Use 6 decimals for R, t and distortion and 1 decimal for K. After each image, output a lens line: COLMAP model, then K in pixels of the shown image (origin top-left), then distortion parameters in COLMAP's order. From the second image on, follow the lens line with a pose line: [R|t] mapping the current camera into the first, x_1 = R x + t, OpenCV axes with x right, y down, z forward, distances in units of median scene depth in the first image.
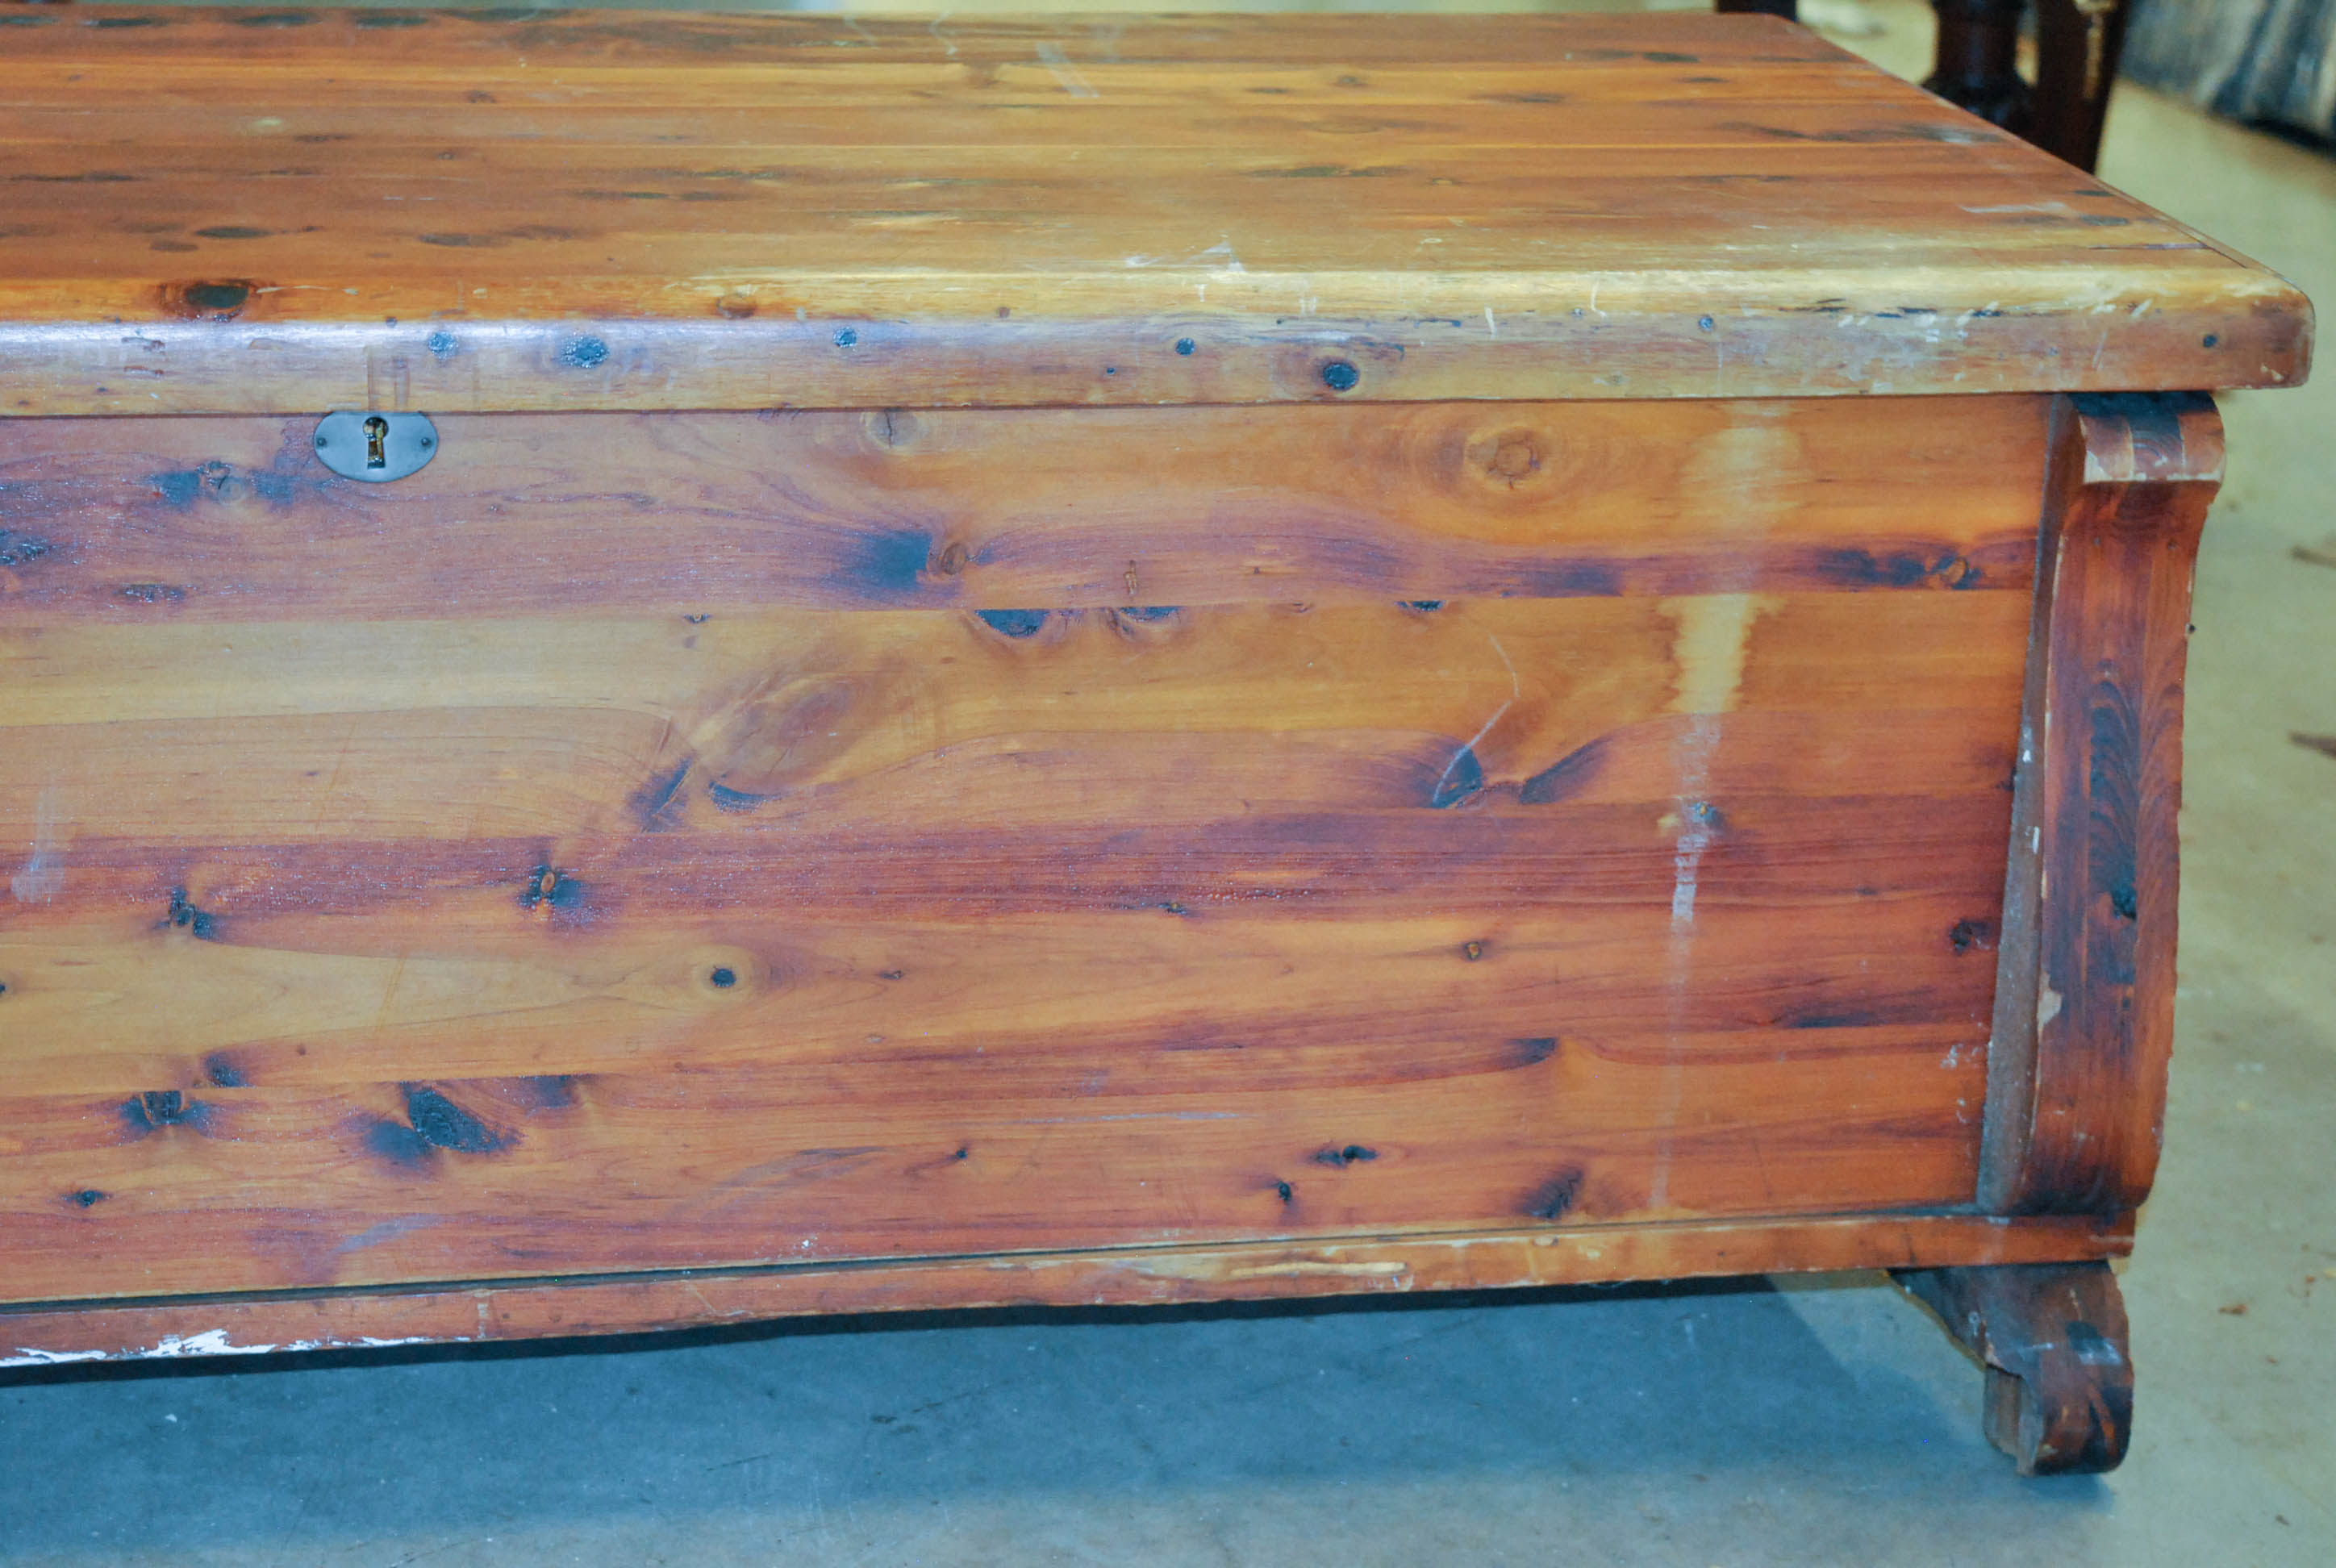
lens RADIAL K [[5107.3, 0, 1175.7], [0, 5107.3, 778.4], [0, 0, 1]] dist [0.089137, 0.000000]
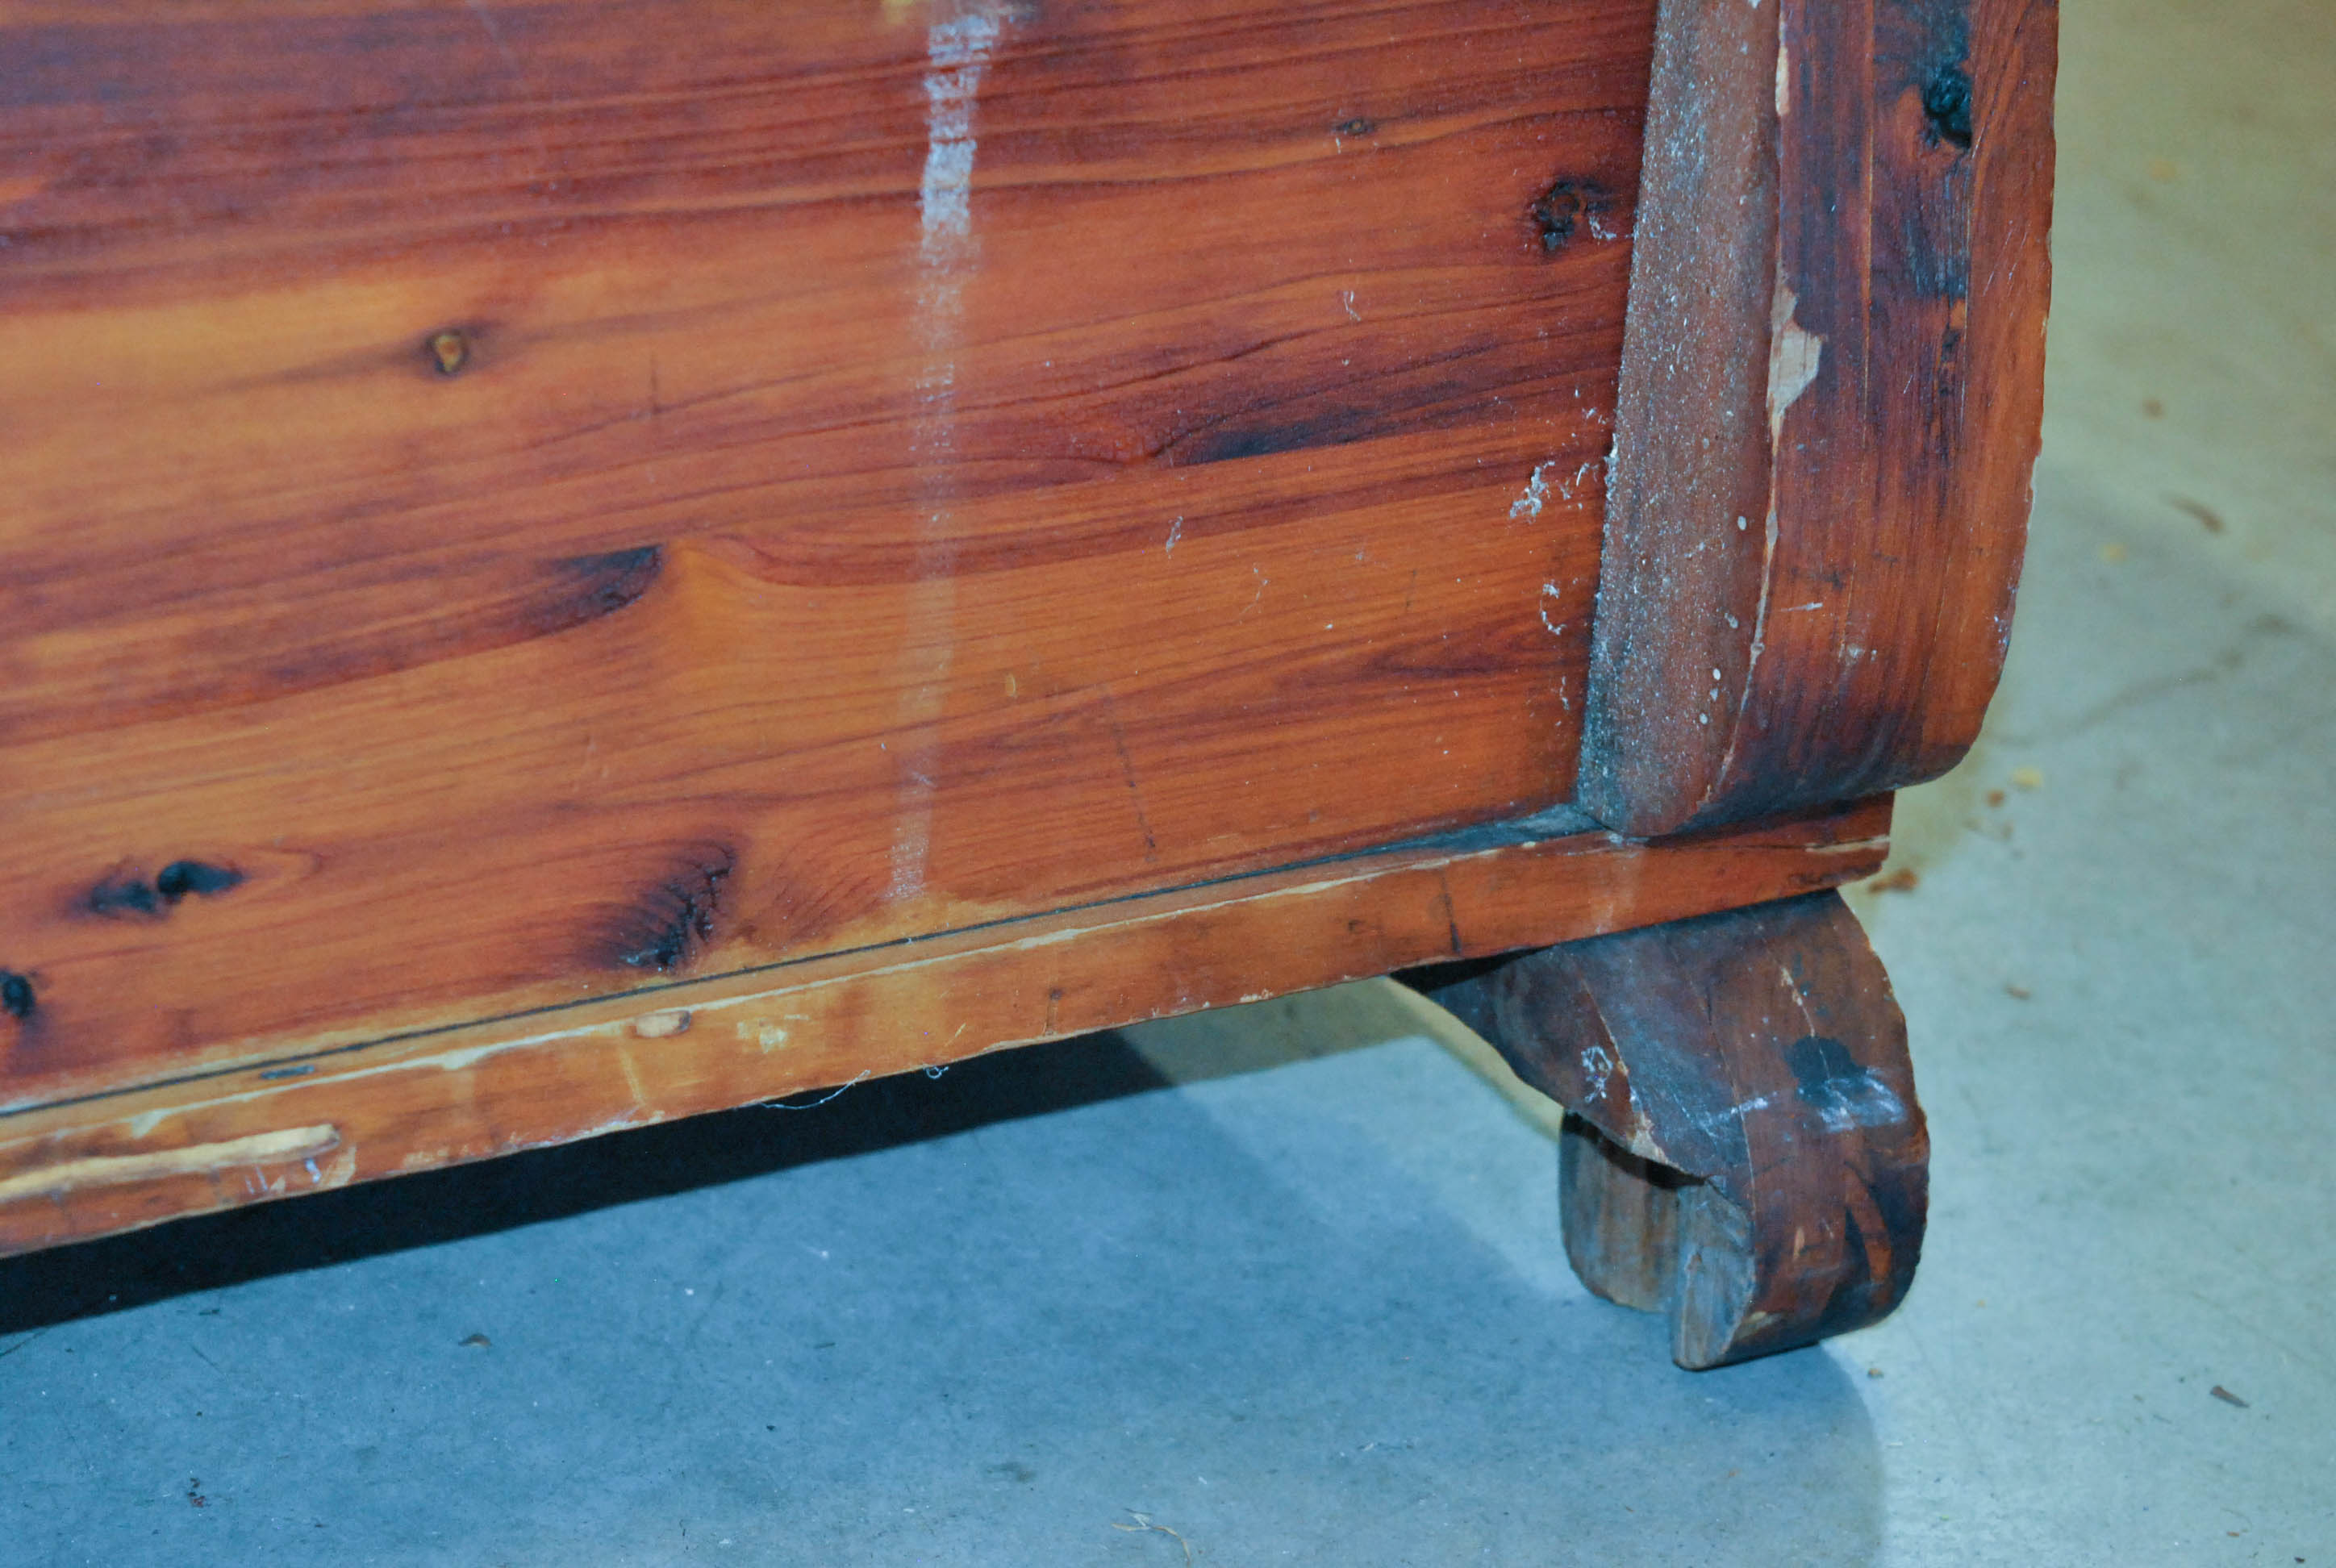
lens RADIAL K [[5303.4, 0, 1213.3], [0, 5303.4, 788.7], [0, 0, 1]] dist [0.096767, 0.000000]
pose [[0.957105, -0.106977, 0.269271, 0.000615], [0.063315, 0.984104, 0.165922, 0.002521], [-0.282740, -0.141756, 0.948664, 0.597773]]
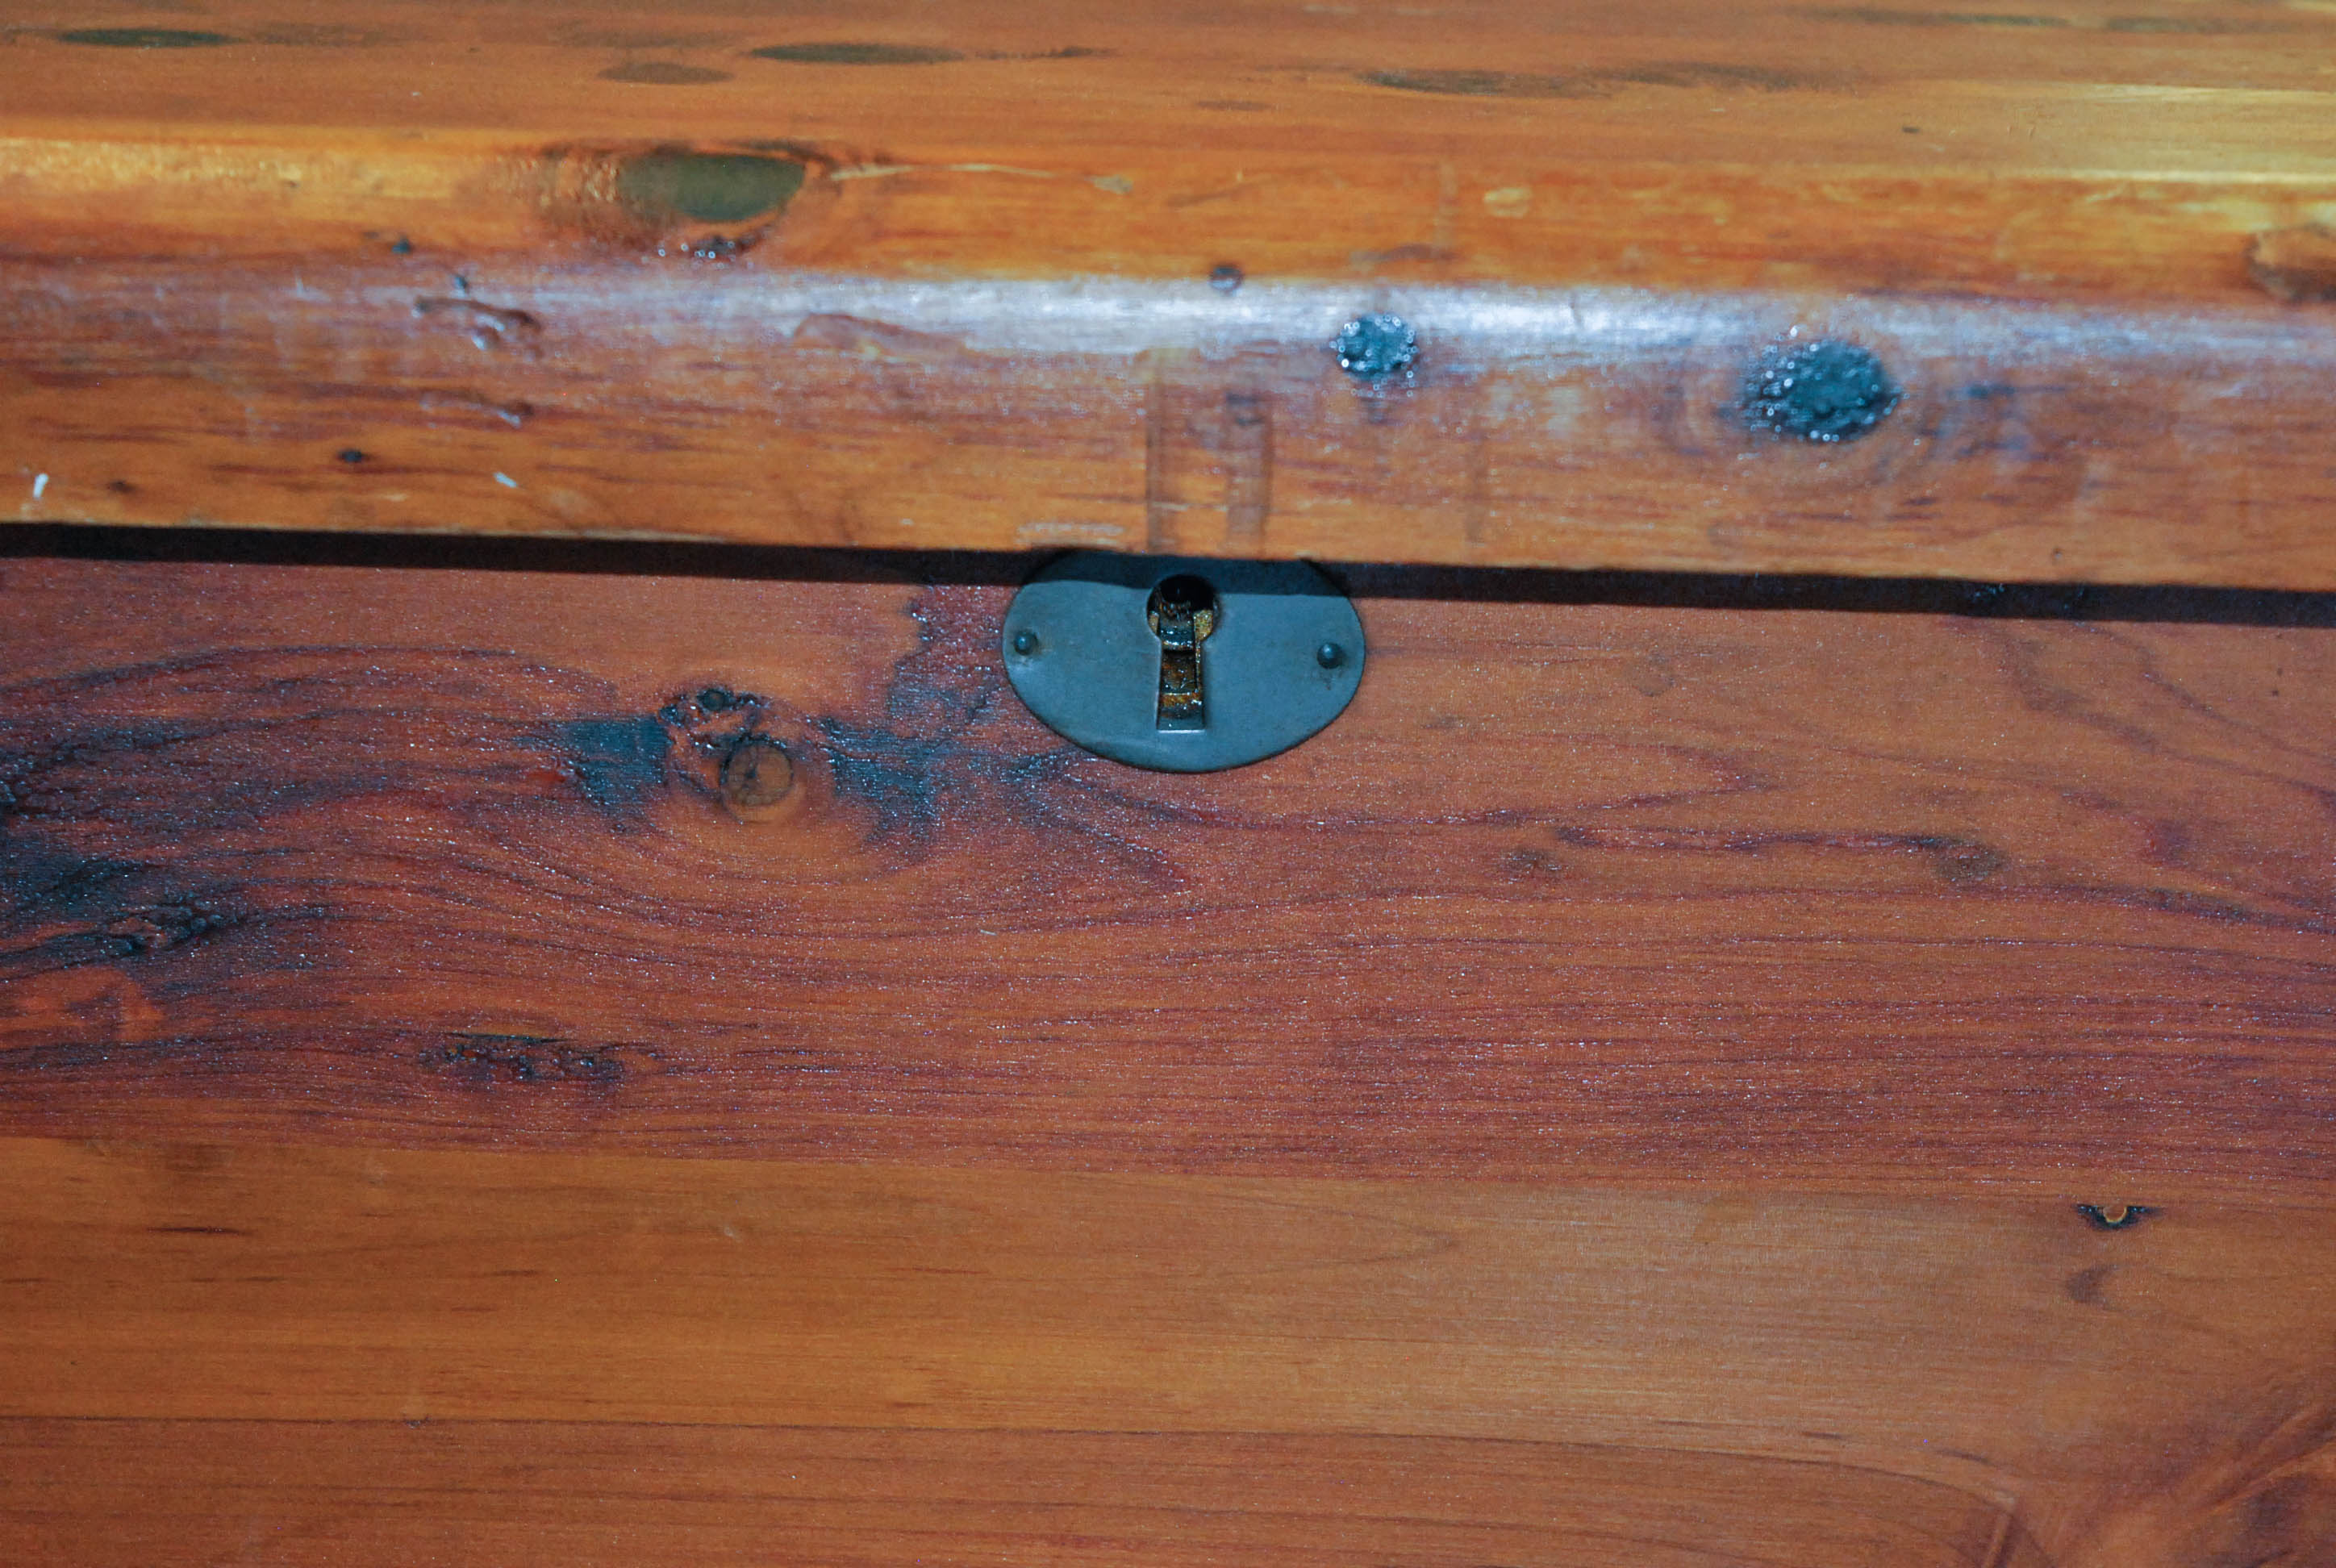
lens RADIAL K [[5303.4, 0, 1156.7], [0, 5303.4, 790.7], [0, 0, 1]] dist [0.096767, 0.000000]
pose [[0.971580, 0.045577, -0.232282, -0.072187], [-0.057161, 0.997422, -0.043380, -0.038901], [0.229706, 0.055425, 0.971681, 0.622876]]
